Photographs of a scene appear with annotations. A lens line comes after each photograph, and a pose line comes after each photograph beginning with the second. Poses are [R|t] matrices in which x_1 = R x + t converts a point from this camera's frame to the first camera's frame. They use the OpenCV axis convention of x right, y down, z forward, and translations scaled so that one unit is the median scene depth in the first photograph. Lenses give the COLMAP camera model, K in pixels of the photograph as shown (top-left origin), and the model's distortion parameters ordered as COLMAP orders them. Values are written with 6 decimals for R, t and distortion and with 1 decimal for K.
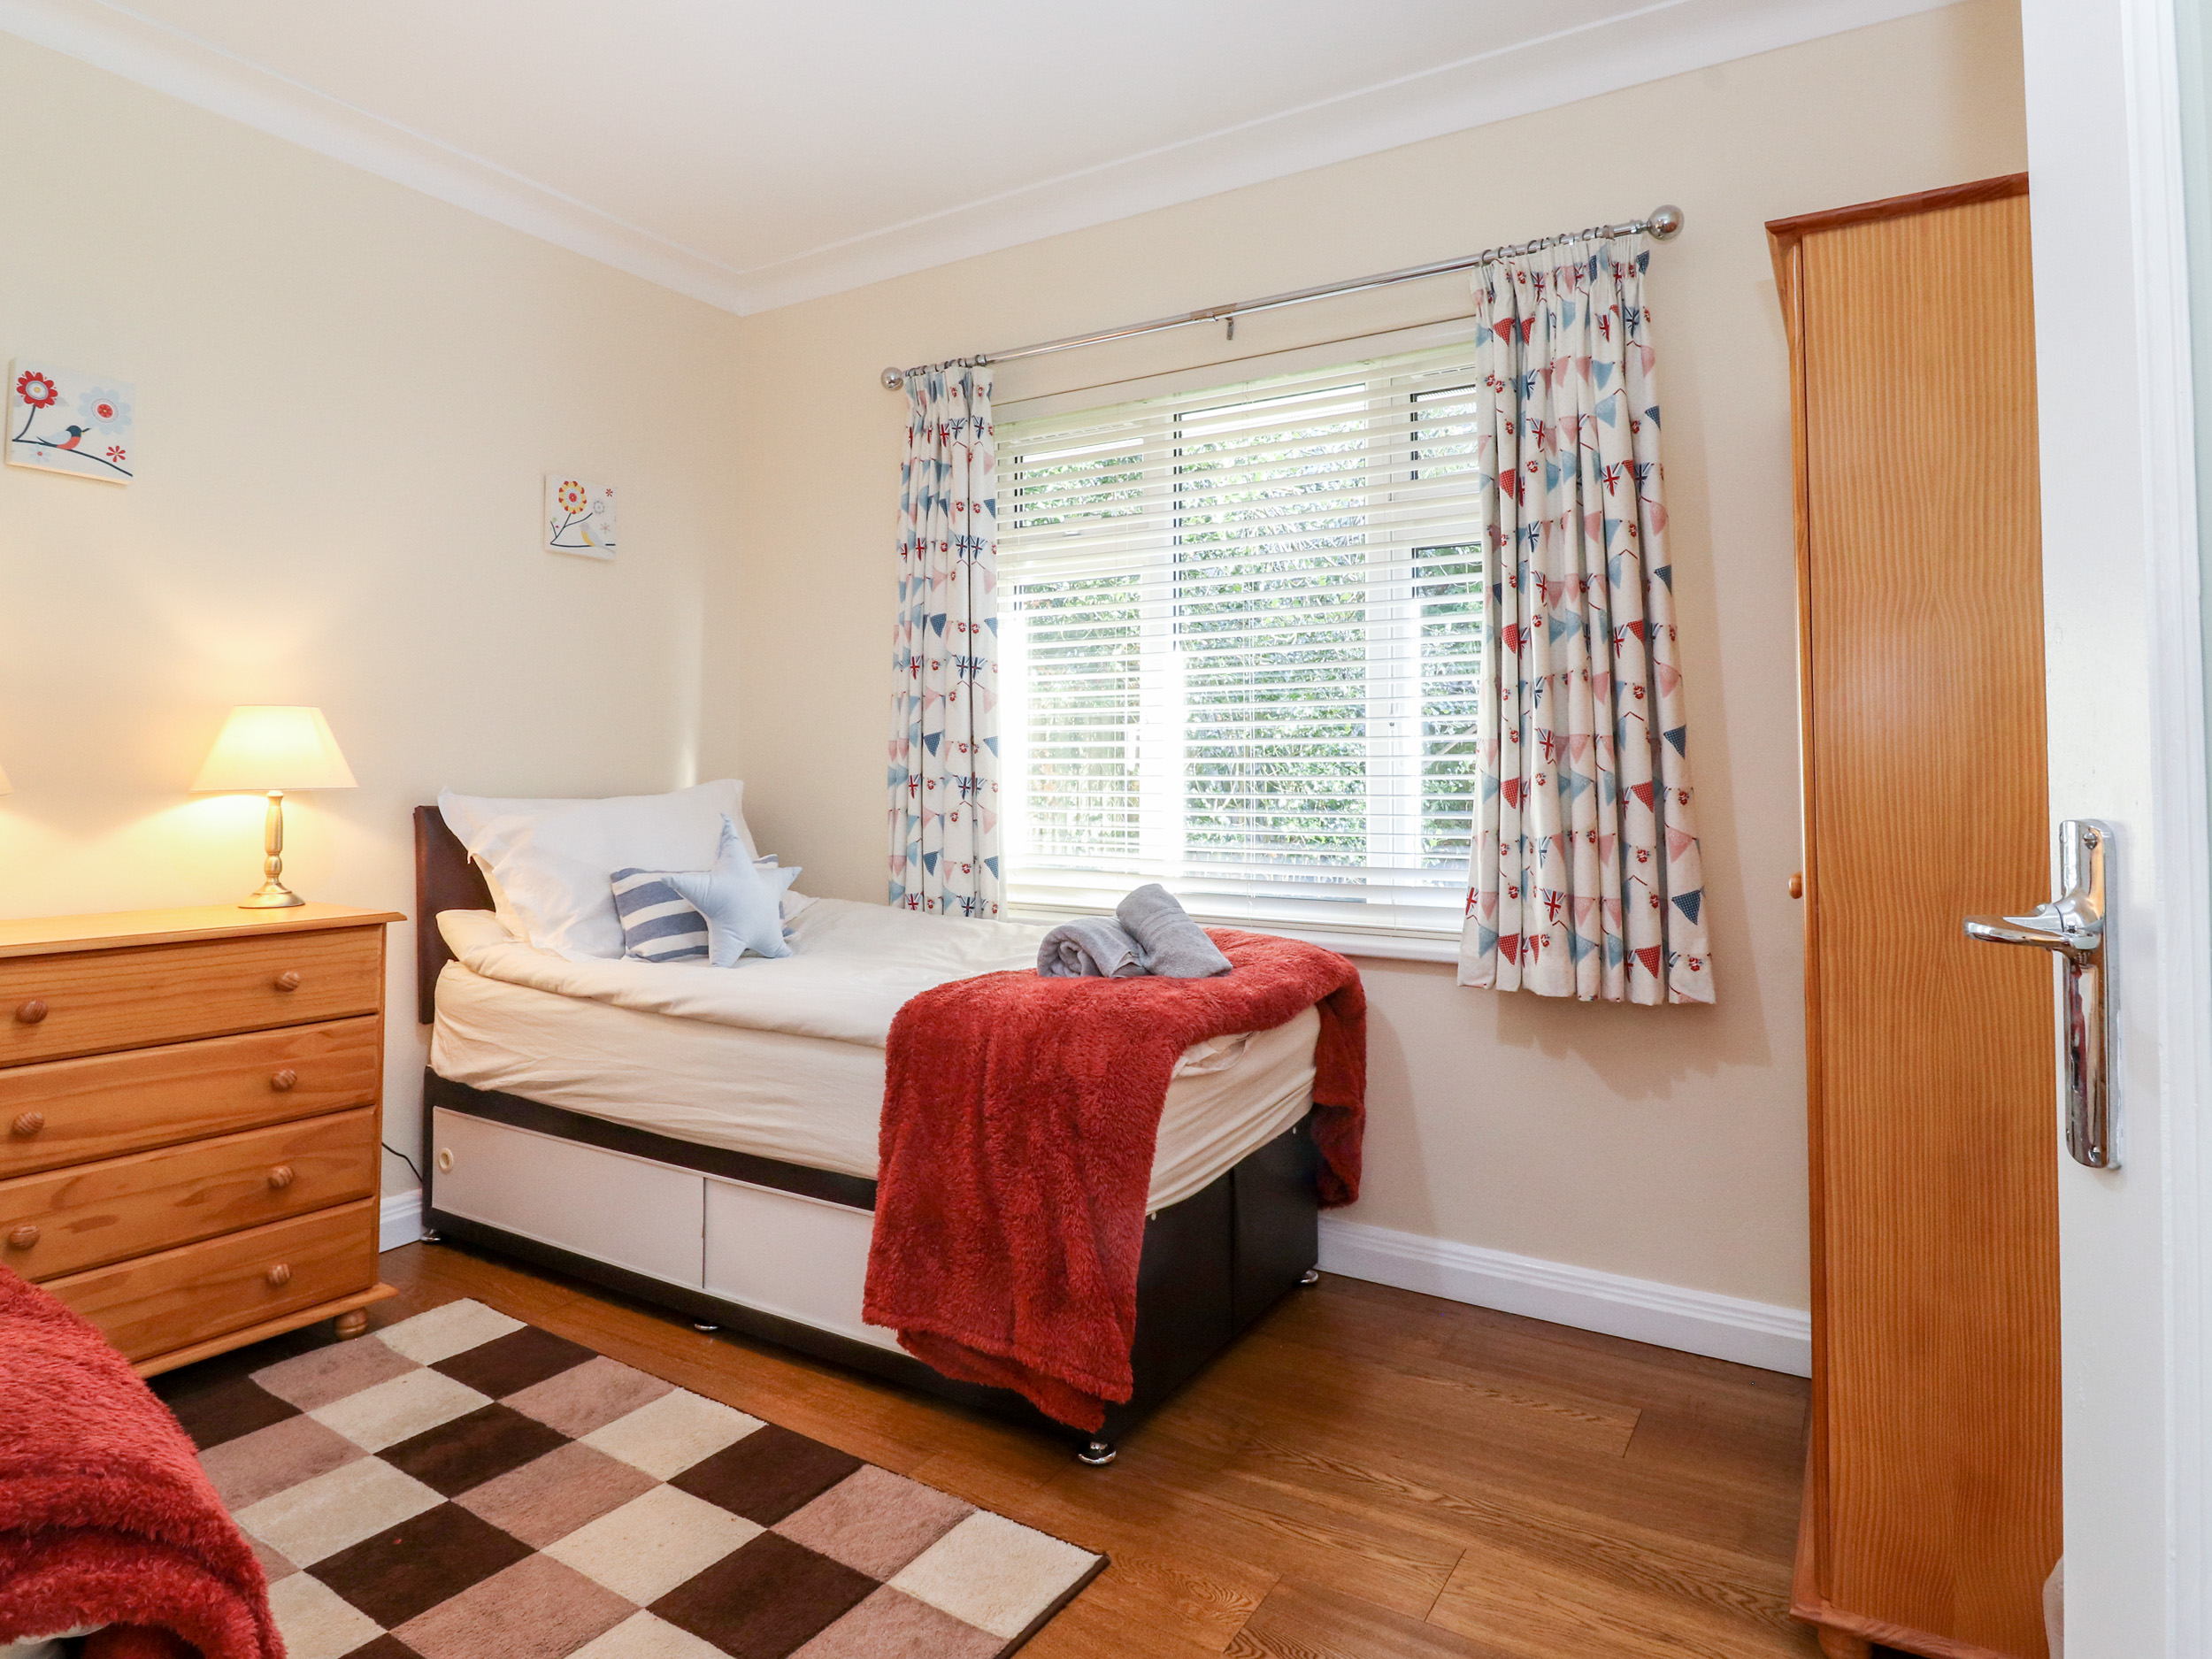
lens RADIAL K [[1282.7, 0, 1114.4], [0, 1282.7, 730.0], [0, 0, 1]] dist [0.010248, -0.022735]
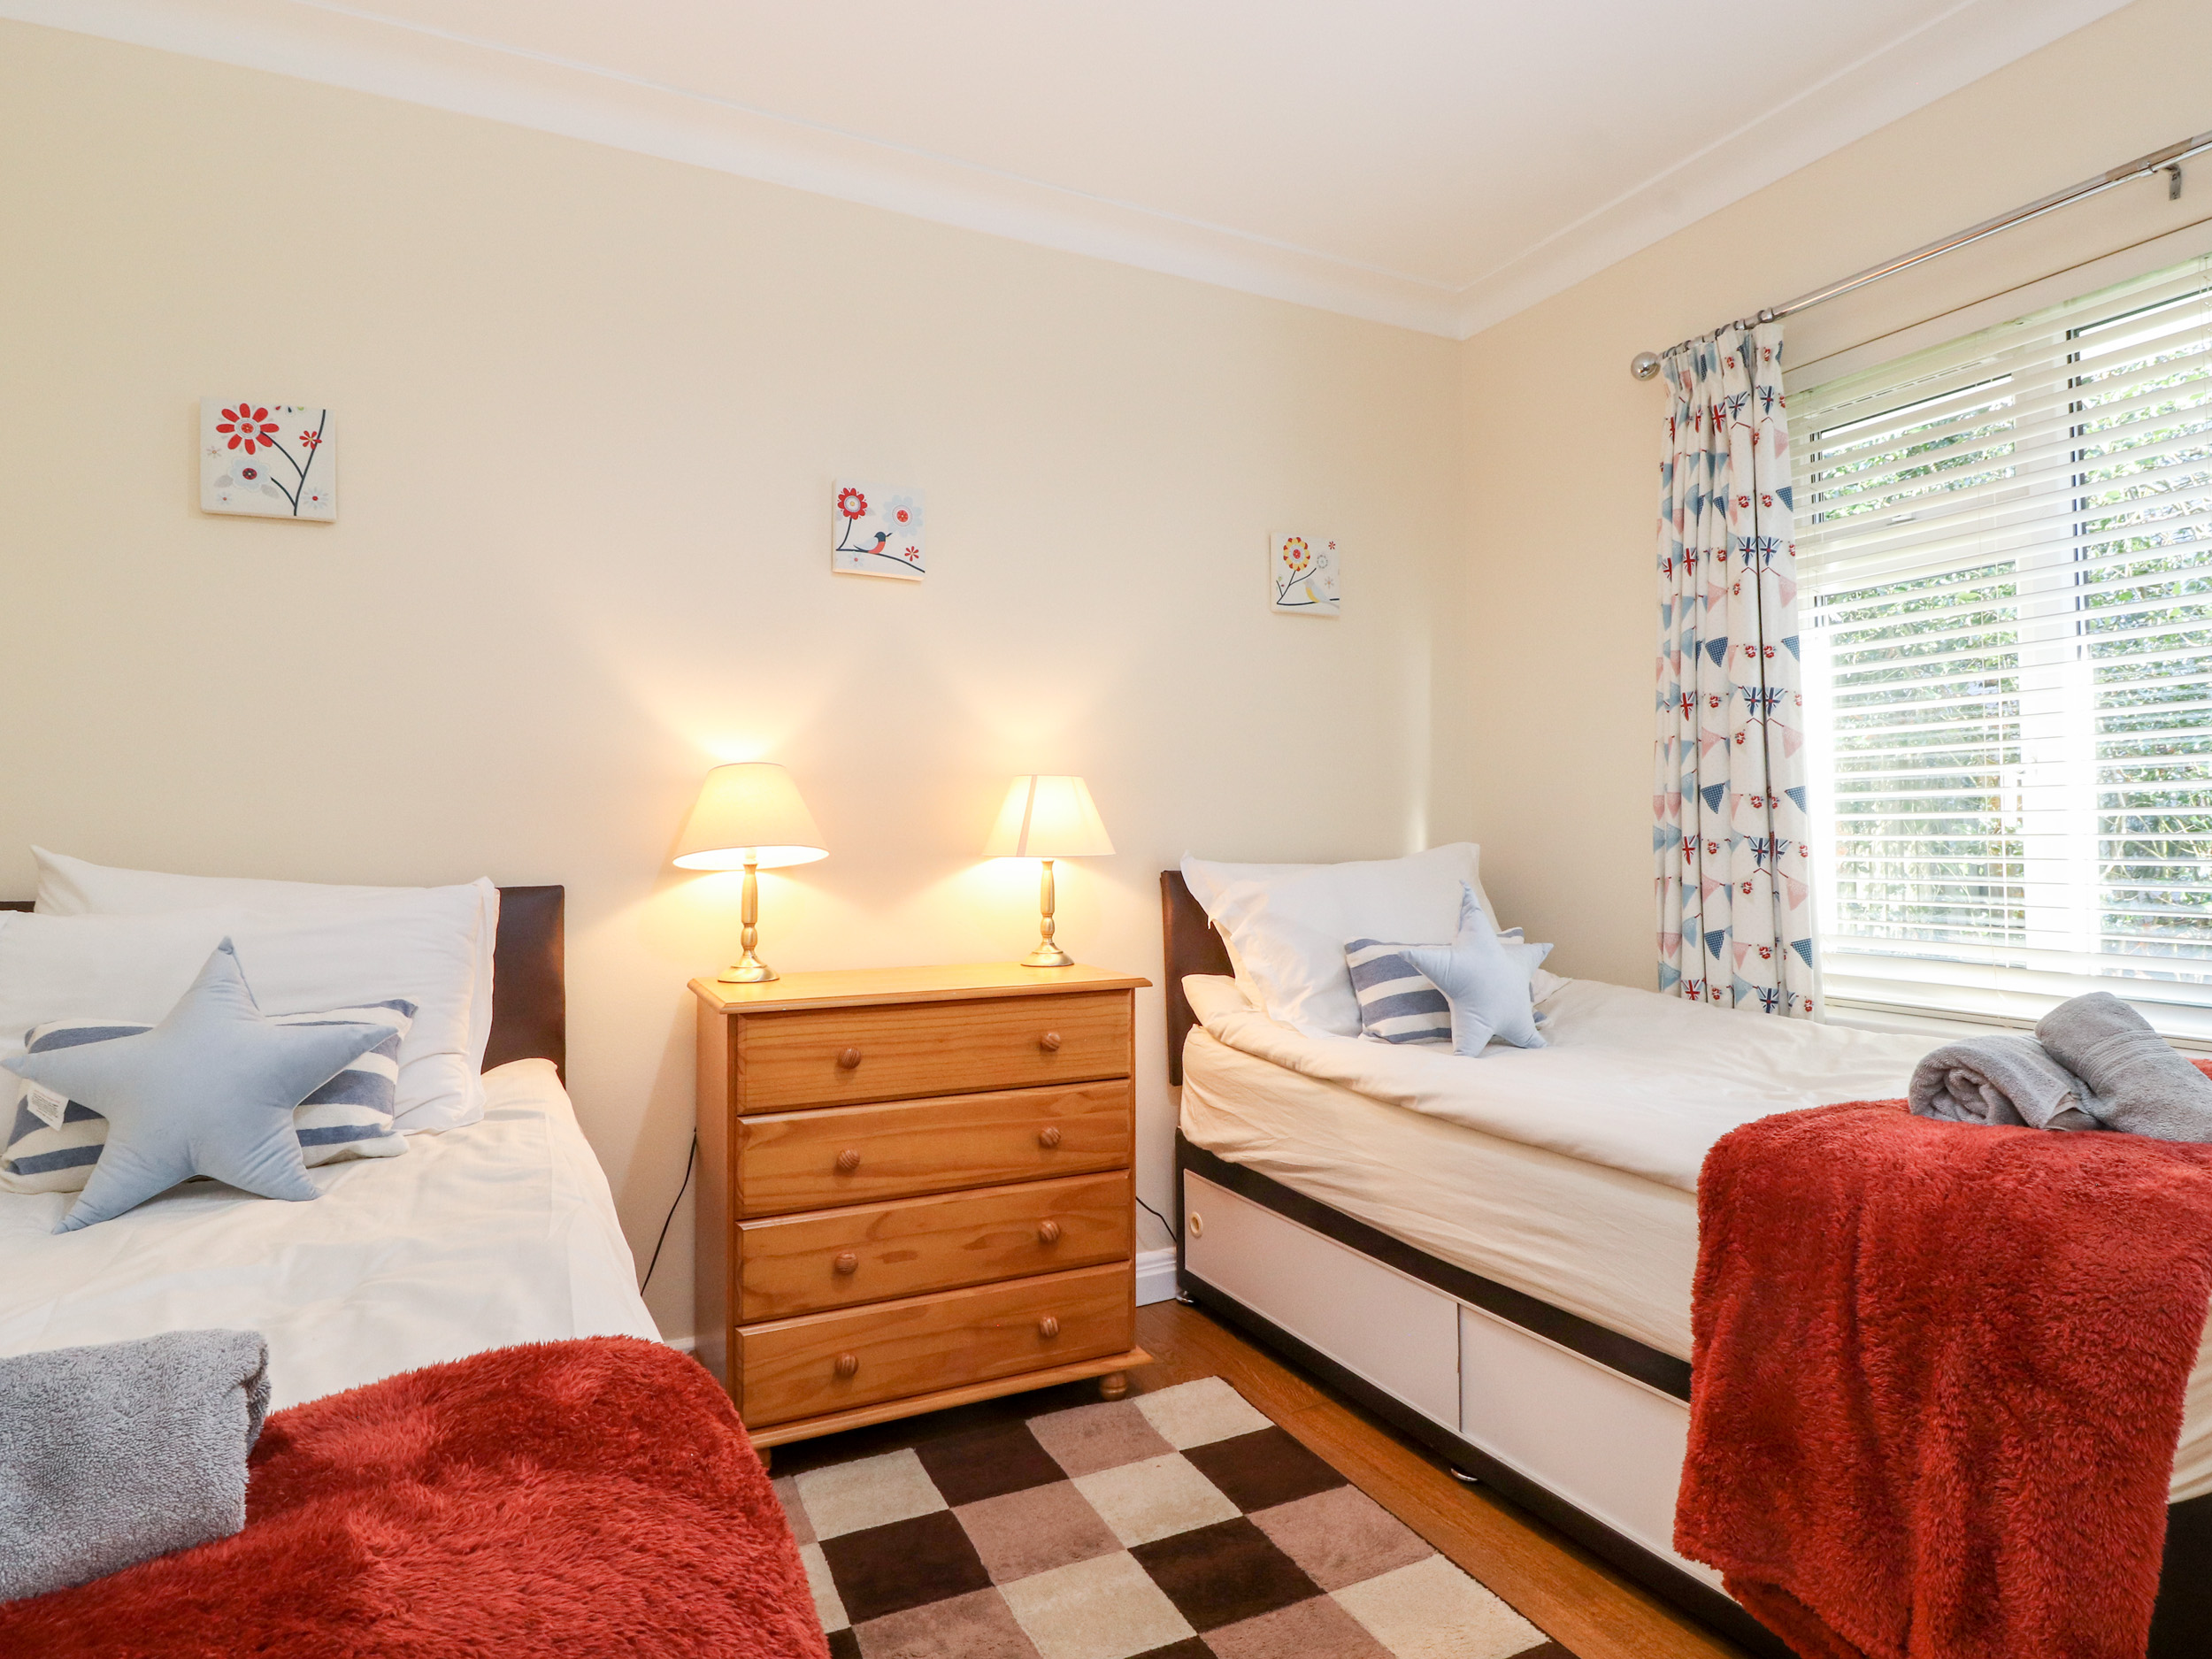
lens RADIAL K [[1235.5, 0, 1114.5], [0, 1235.5, 797.1], [0, 0, 1]] dist [0.002404, -0.015317]
pose [[0.852226, -0.024942, -0.522579, -0.069814], [0.025840, 0.999651, -0.005571, 0.006005], [0.522536, -0.008756, 0.852572, 0.163602]]
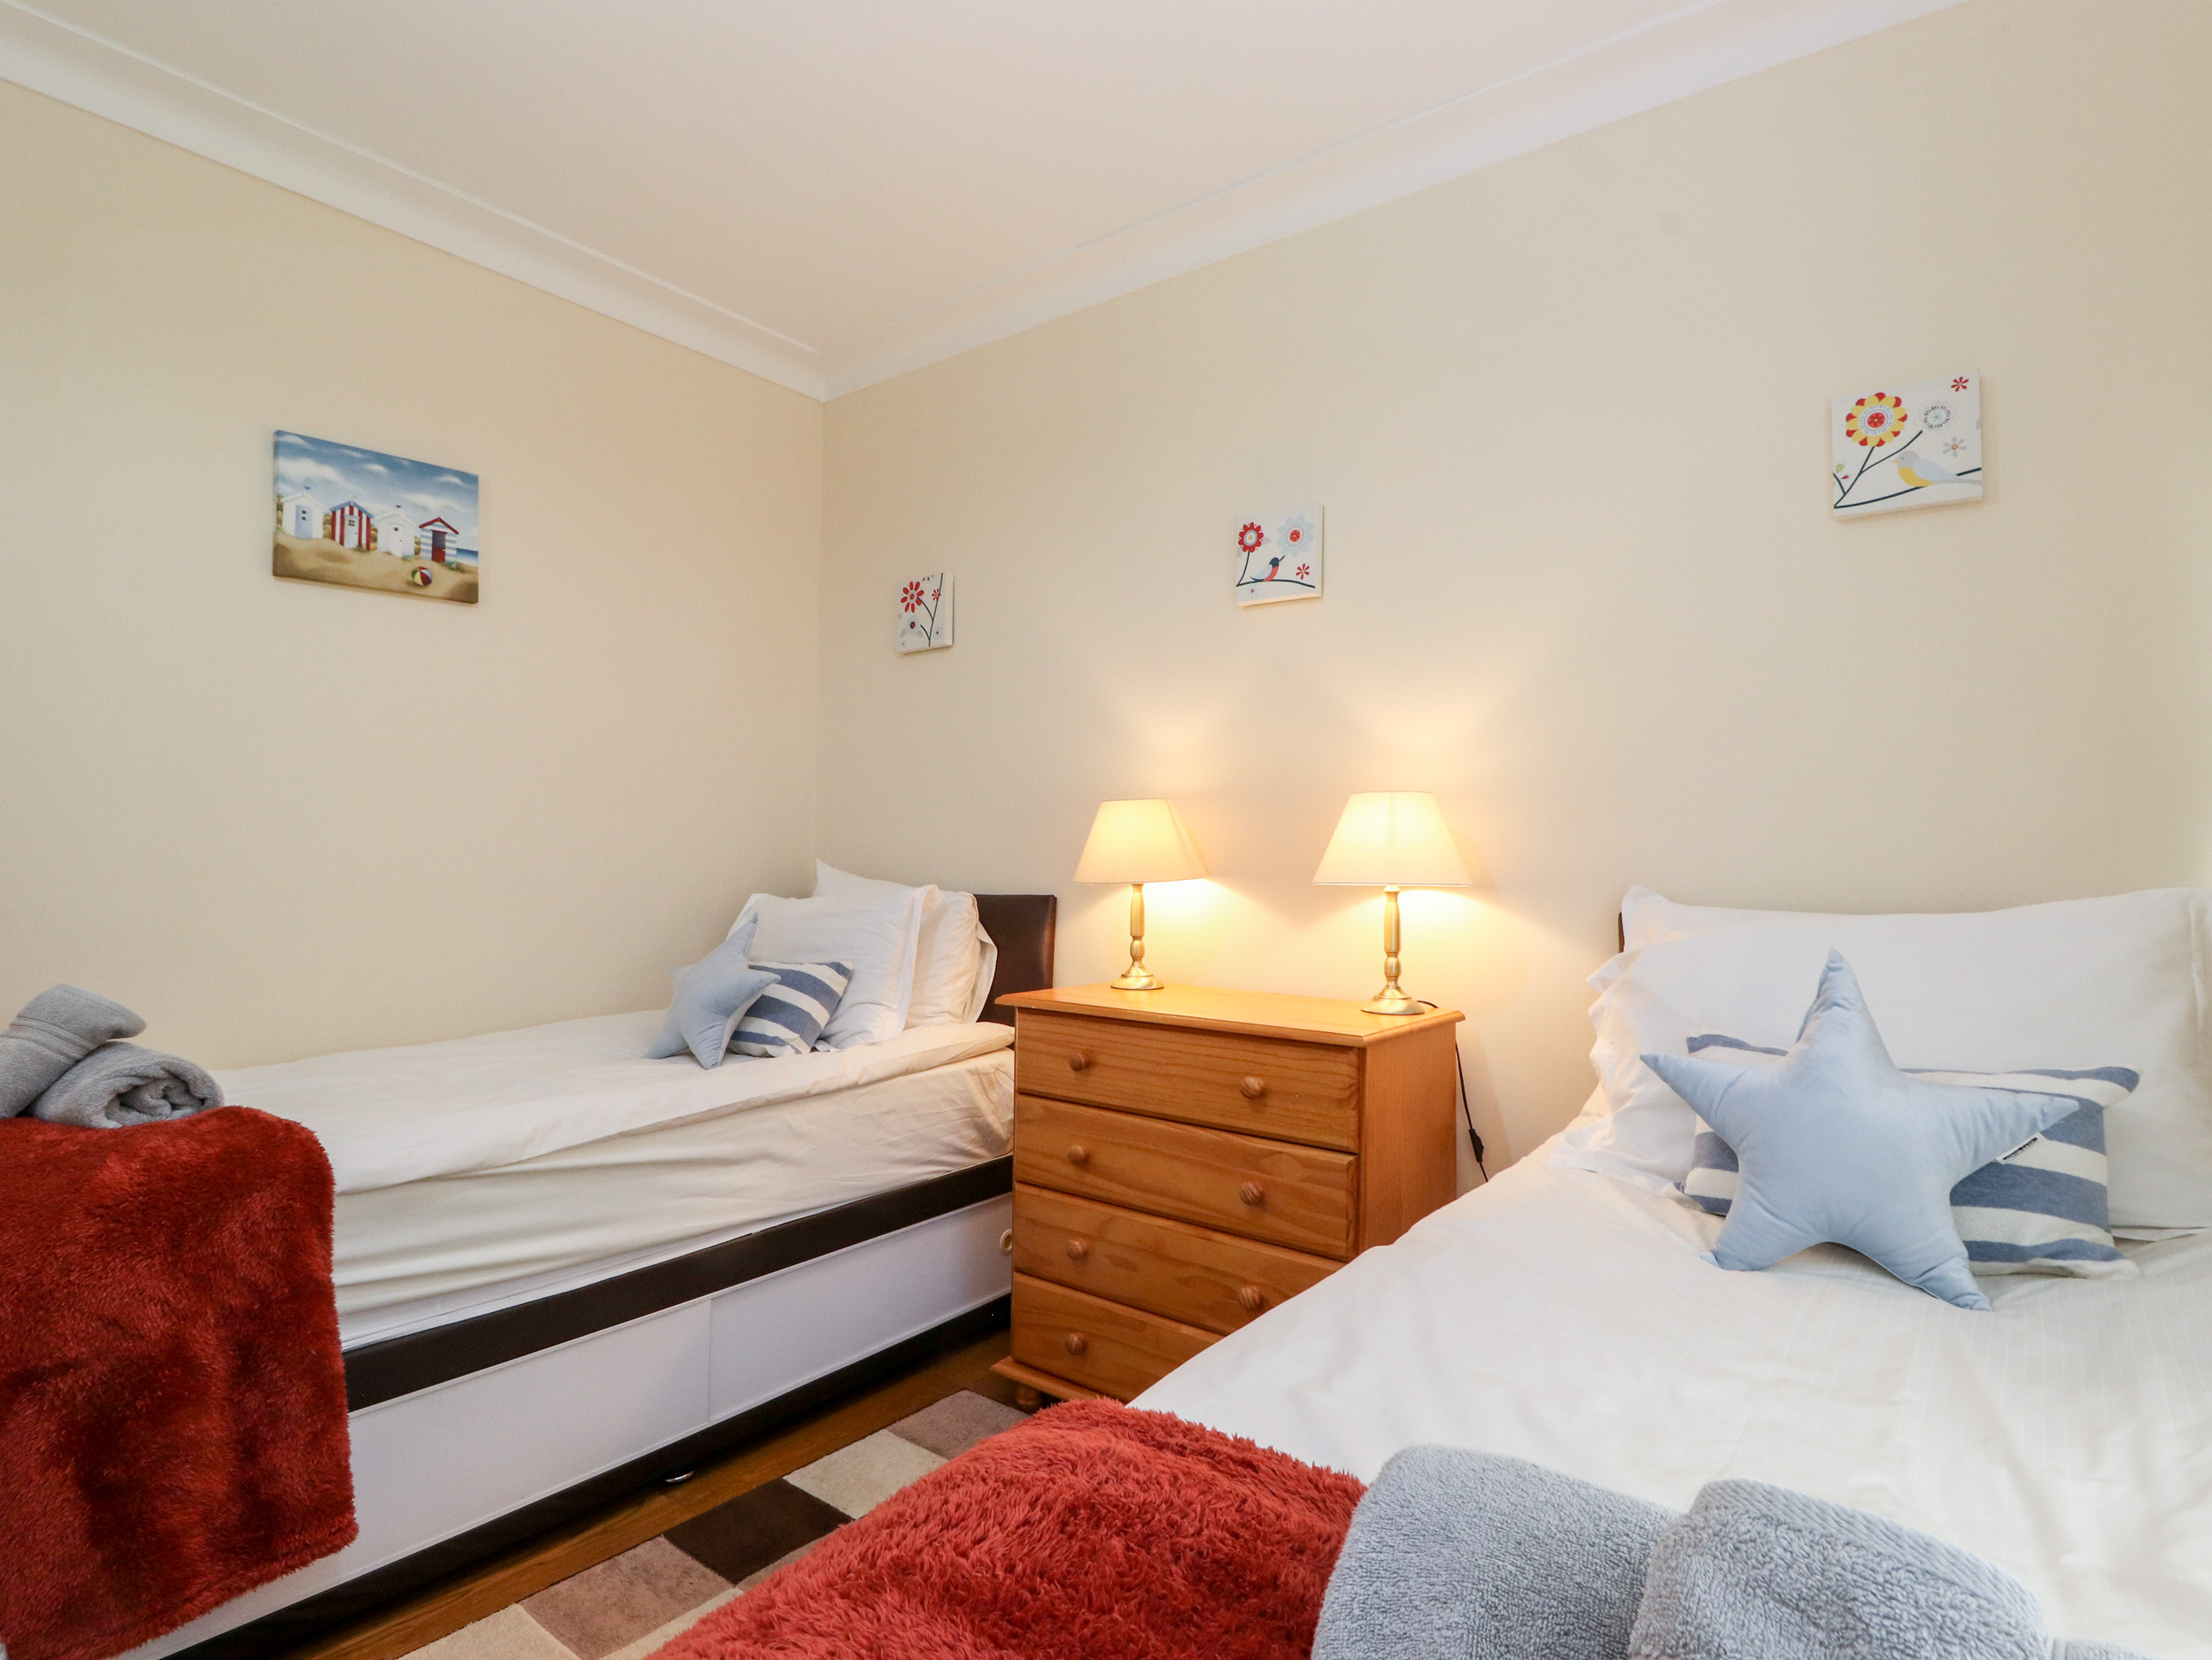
lens RADIAL K [[1174.0, 0, 1119.3], [0, 1174.0, 803.6], [0, 0, 1]] dist [-0.004543, -0.001940]
pose [[-0.099398, -0.062112, -0.993107, 0.198614], [0.016066, 0.997820, -0.064015, 0.039195], [0.994918, -0.022319, -0.098184, 0.883645]]
